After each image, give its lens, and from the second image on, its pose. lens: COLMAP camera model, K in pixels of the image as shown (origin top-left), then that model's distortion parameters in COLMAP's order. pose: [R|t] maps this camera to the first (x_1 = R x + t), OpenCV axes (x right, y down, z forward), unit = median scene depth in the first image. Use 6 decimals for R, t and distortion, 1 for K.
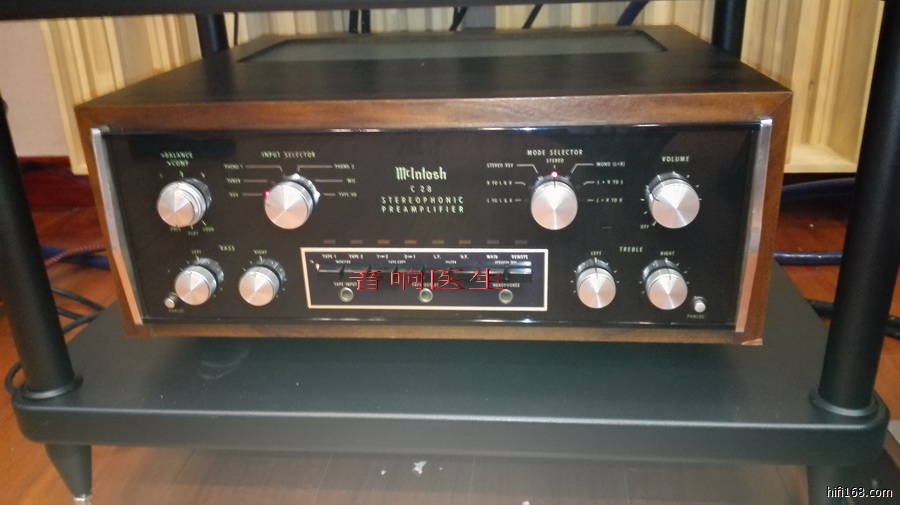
lens RADIAL K [[730.9, 0, 441.4], [0, 730.9, 287.6], [0, 0, 1]] dist [0.151780, -0.330281]
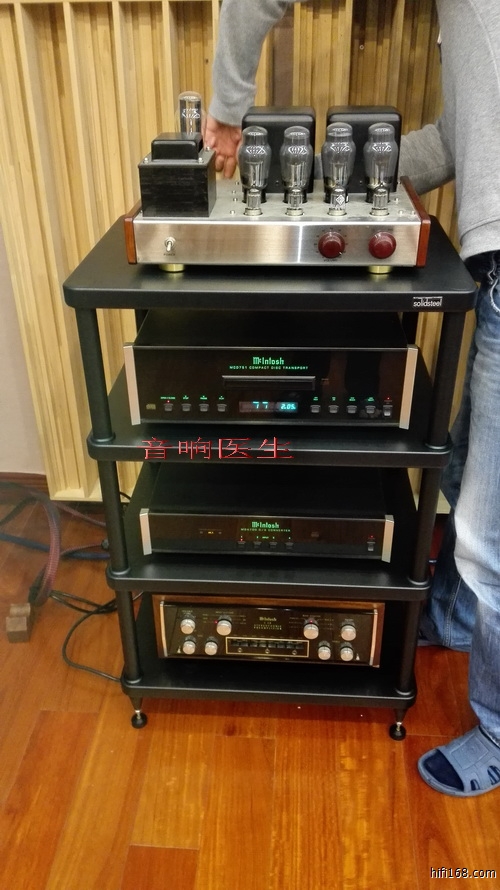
lens RADIAL K [[722.8, 0, 250.0], [0, 722.8, 445.0], [0, 0, 1]] dist [0.151780, -0.330281]
pose [[0.999279, 0.004464, 0.037700, -0.213996], [-0.009376, 0.991317, 0.131163, -1.240294], [-0.036787, -0.131422, 0.990644, -1.857321]]
